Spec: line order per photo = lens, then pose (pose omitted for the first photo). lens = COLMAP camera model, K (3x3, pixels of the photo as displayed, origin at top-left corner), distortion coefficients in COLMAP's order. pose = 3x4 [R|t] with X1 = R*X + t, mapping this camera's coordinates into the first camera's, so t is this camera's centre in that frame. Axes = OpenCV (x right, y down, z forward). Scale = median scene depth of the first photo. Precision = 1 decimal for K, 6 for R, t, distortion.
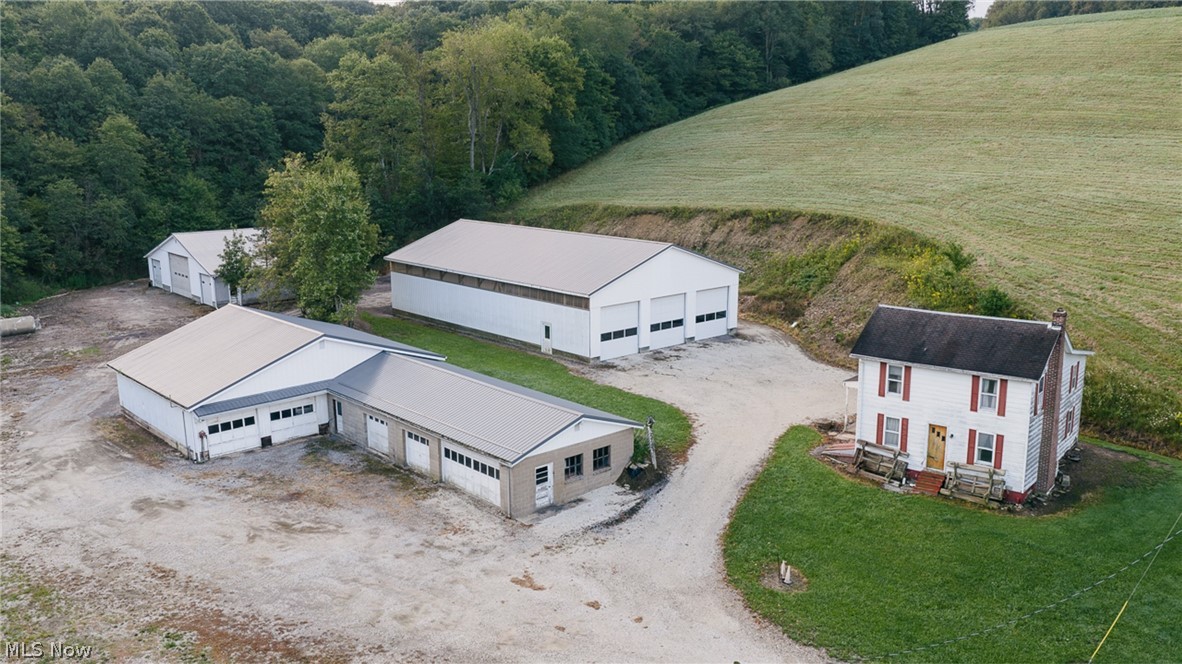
lens RADIAL K [[975.3, 0, 595.0], [0, 975.3, 339.1], [0, 0, 1]] dist [0.028388, -0.057384]
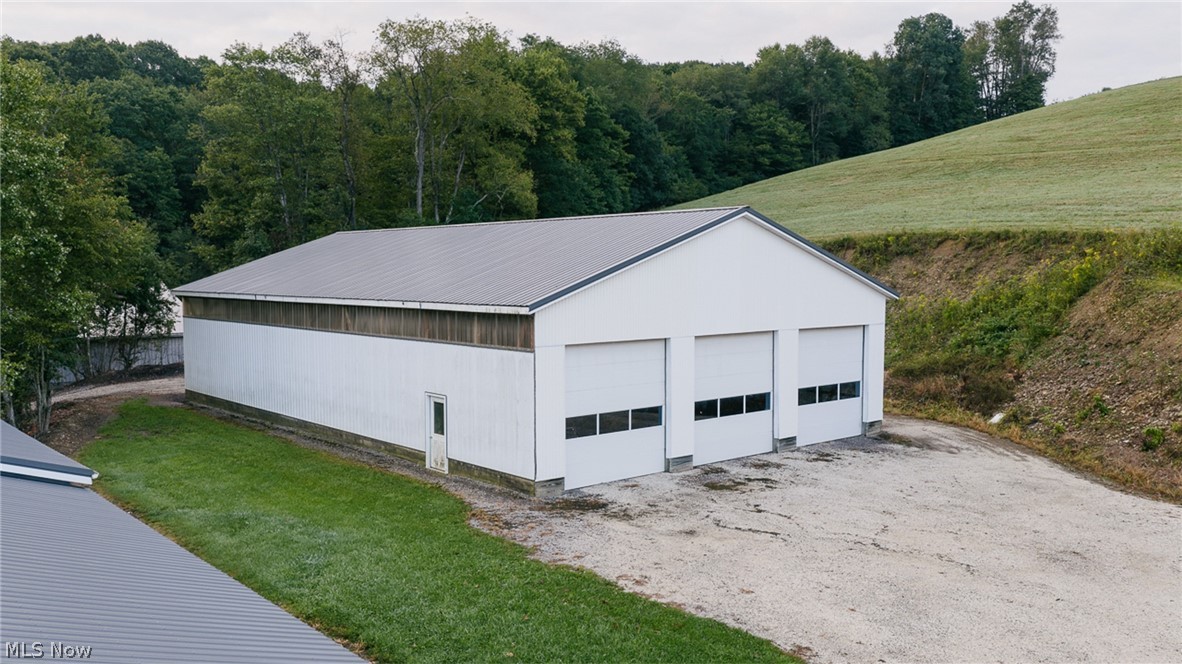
lens RADIAL K [[975.3, 0, 595.0], [0, 975.3, 339.1], [0, 0, 1]] dist [0.028388, -0.057384]
pose [[0.999772, 0.002678, -0.021178, 0.022808], [-0.005674, 0.989746, -0.142723, 0.016791], [0.020578, 0.142811, 0.989536, 0.566898]]
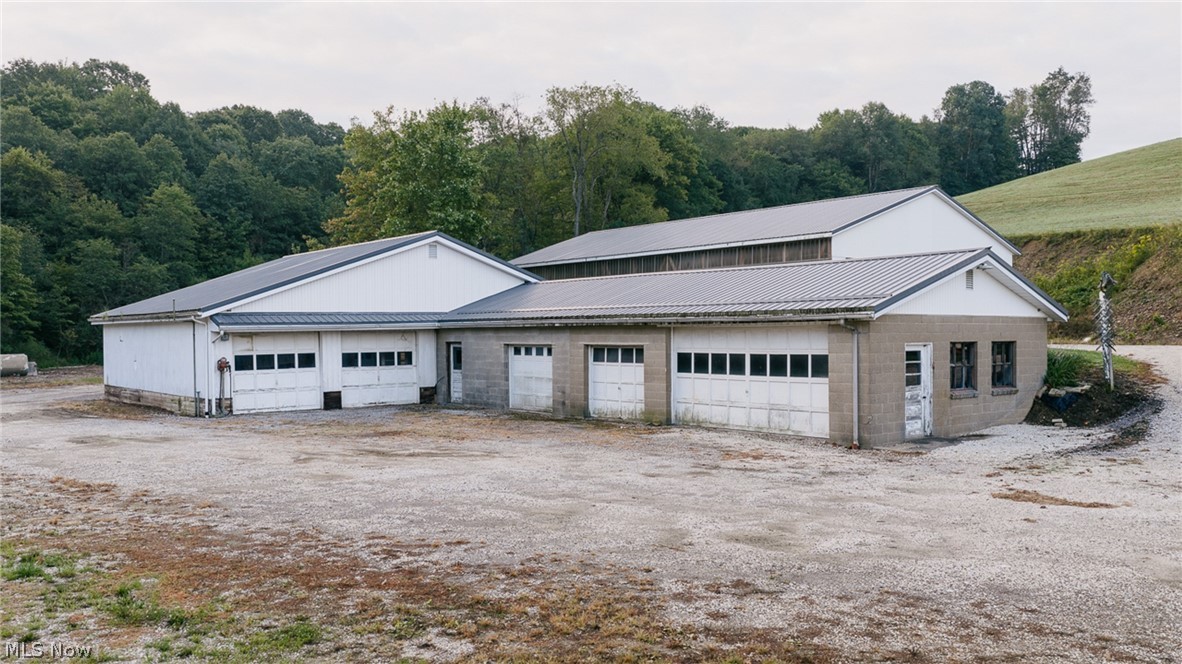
lens RADIAL K [[975.3, 0, 595.0], [0, 975.3, 339.1], [0, 0, 1]] dist [0.028388, -0.057384]
pose [[0.998818, 0.000374, -0.048606, -0.116959], [-0.010636, 0.977418, -0.211045, 0.143946], [0.047429, 0.211313, 0.976267, 0.333307]]
